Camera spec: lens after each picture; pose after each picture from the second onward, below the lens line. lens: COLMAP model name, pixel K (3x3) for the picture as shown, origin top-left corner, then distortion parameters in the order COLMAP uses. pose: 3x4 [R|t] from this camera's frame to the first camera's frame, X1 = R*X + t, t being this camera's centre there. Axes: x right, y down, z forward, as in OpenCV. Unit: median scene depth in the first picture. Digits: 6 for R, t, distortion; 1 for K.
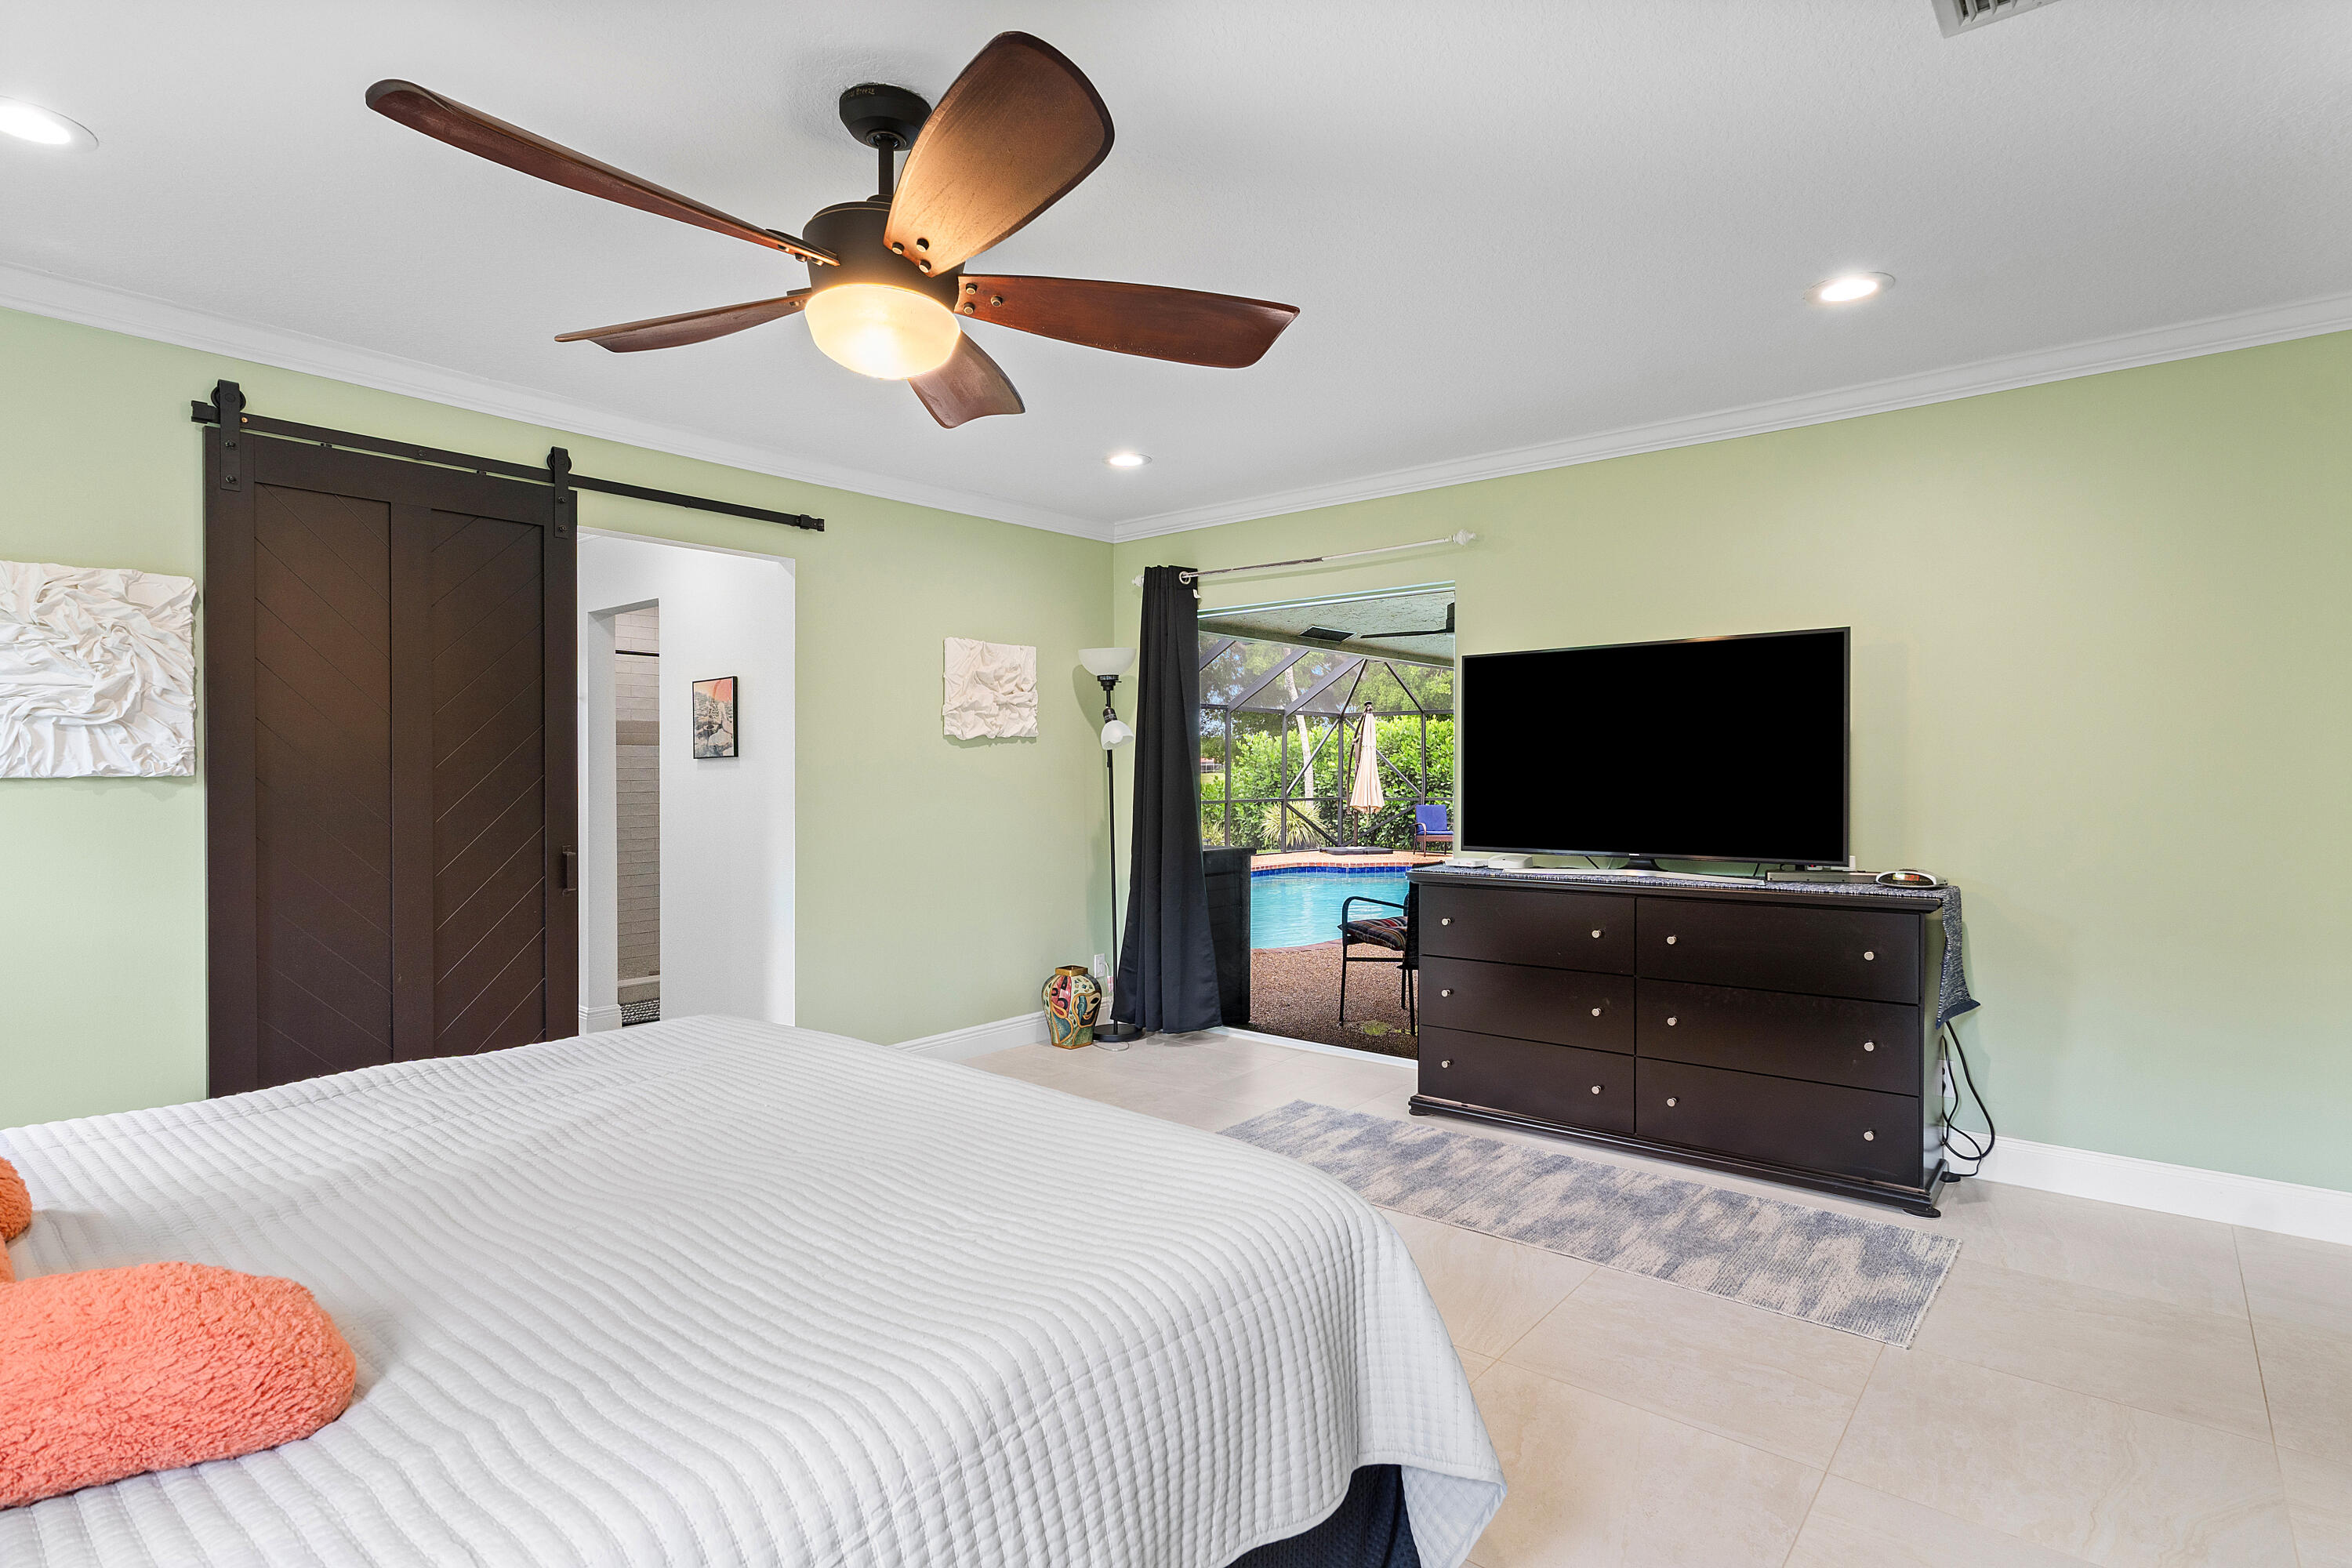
lens RADIAL K [[1155.6, 0, 1209.8], [0, 1155.6, 772.1], [0, 0, 1]] dist [0.002886, 0.000311]
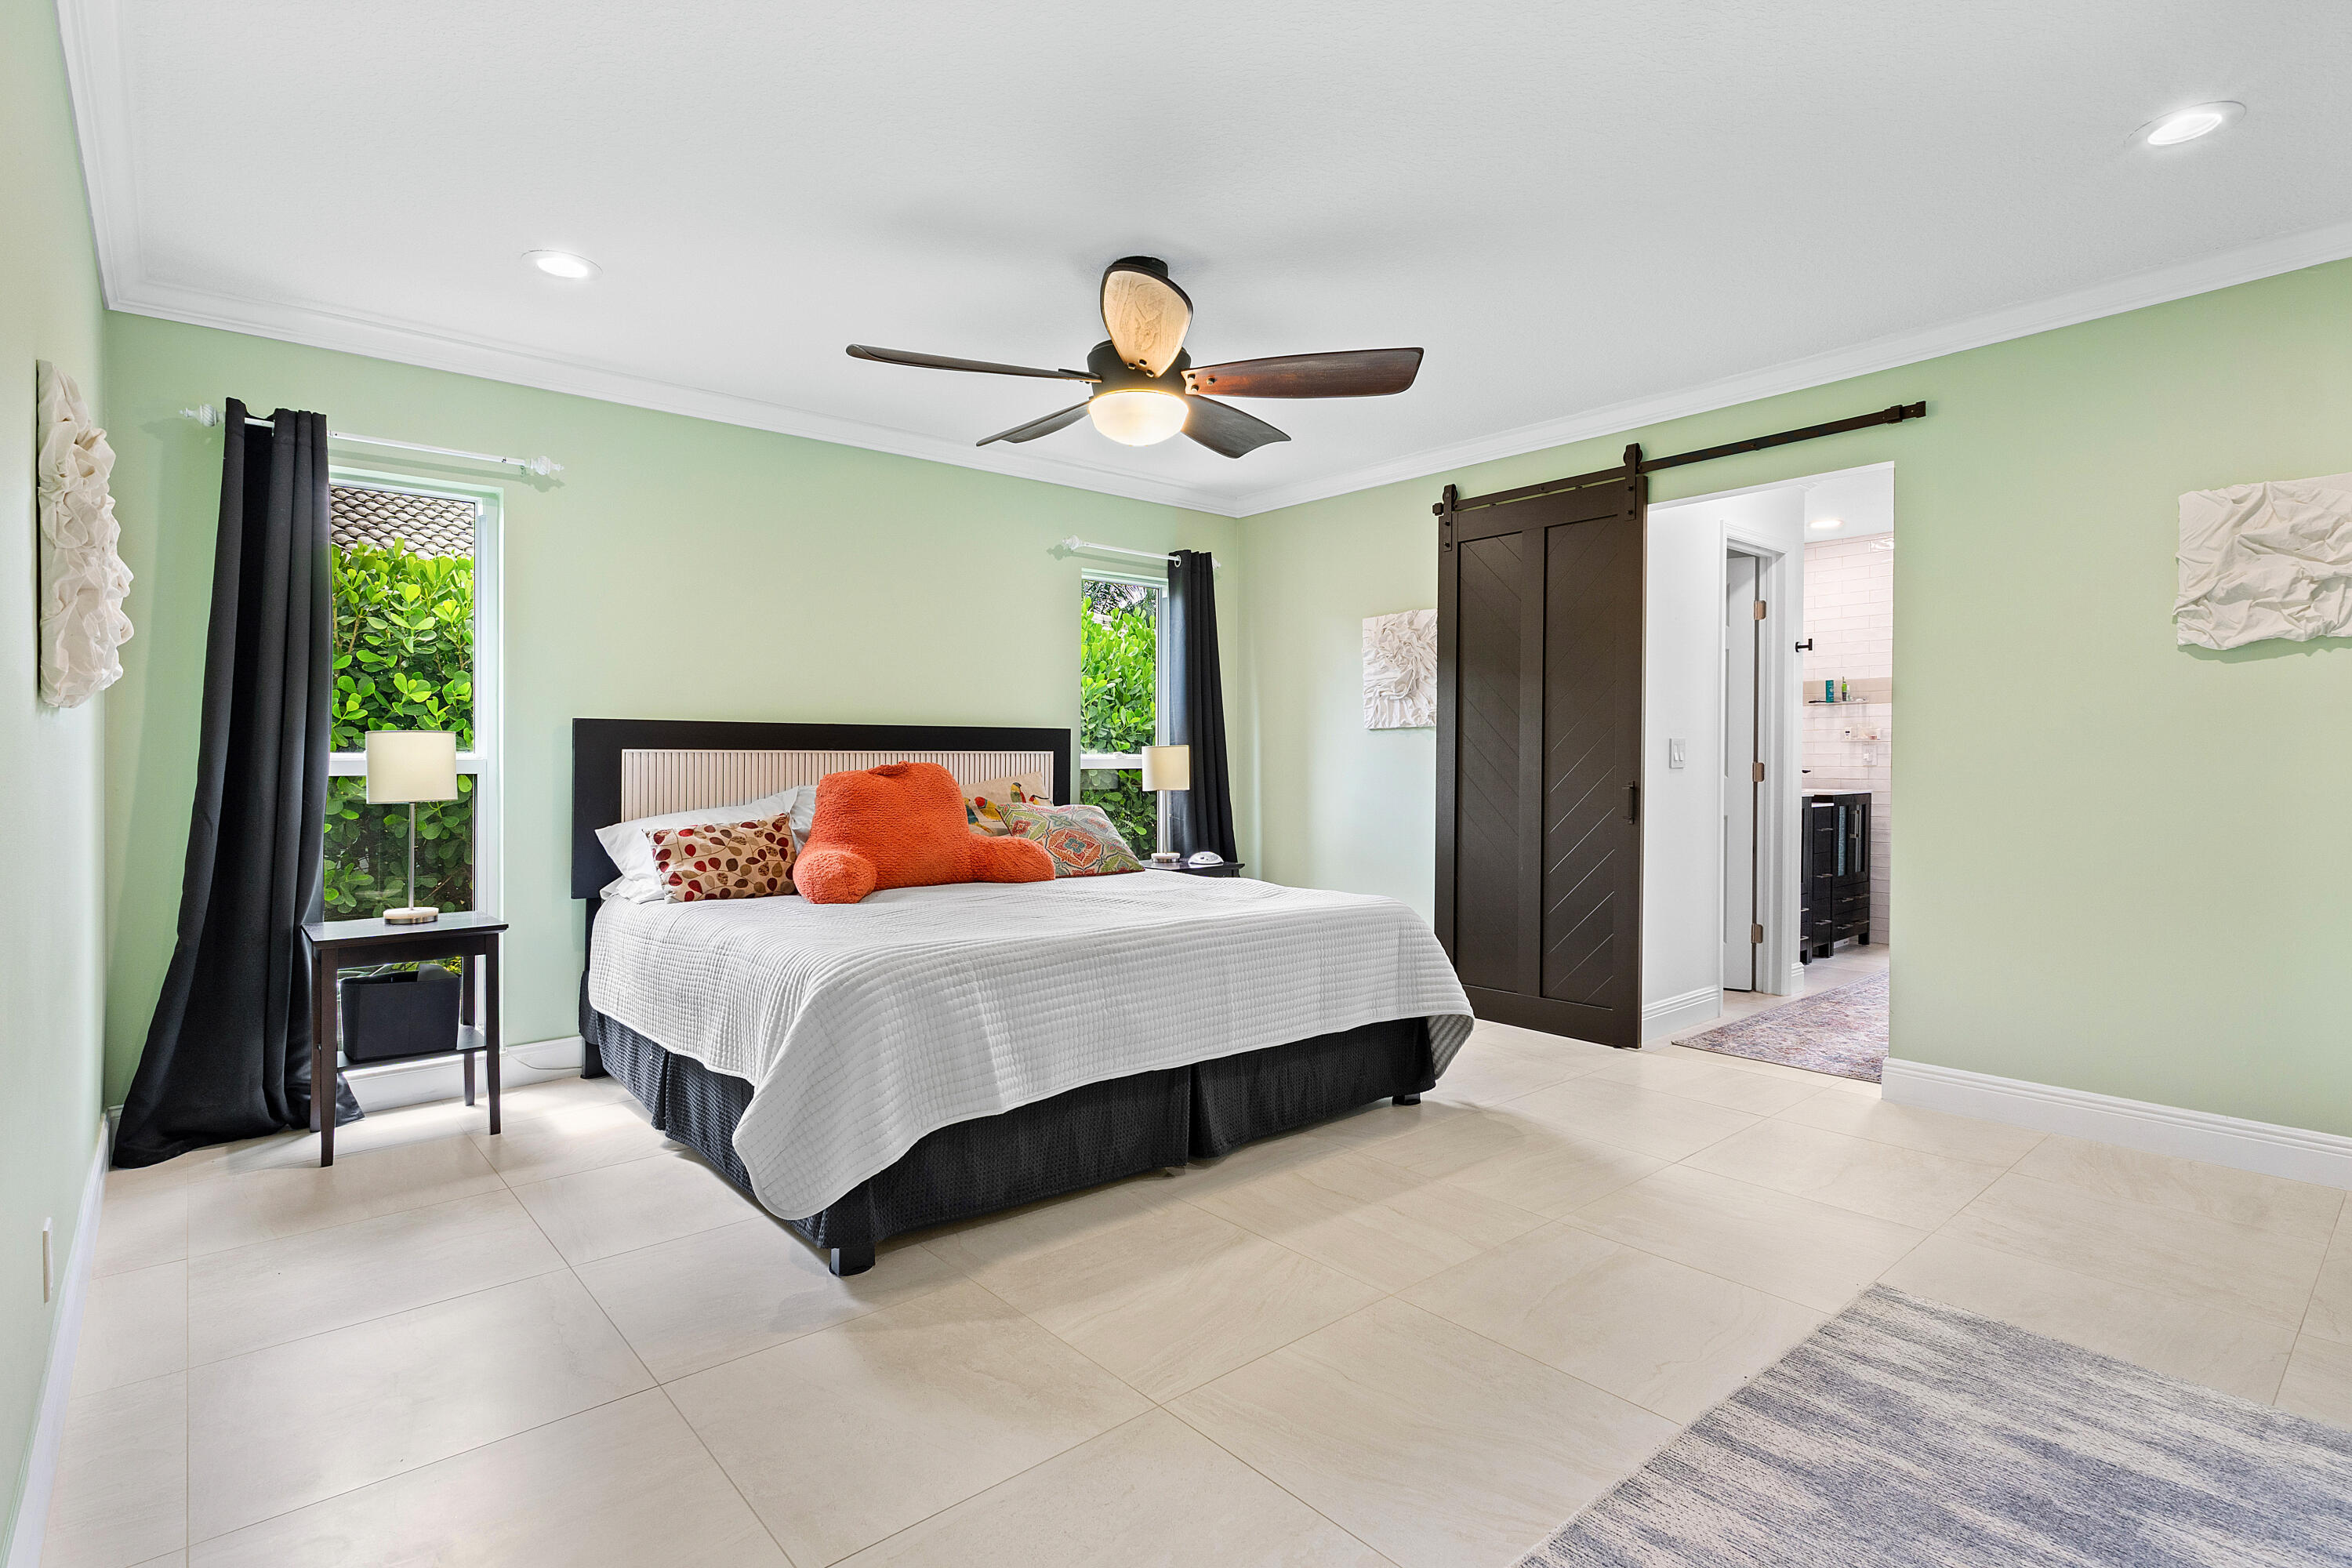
lens RADIAL K [[1145.6, 0, 1195.8], [0, 1145.6, 772.5], [0, 0, 1]] dist [0.001859, -0.000489]
pose [[-0.187122, 0.008049, -0.982304, 0.662973], [-0.003567, 0.999954, 0.008873, 0.046046], [0.982330, 0.005165, -0.187084, 0.768398]]
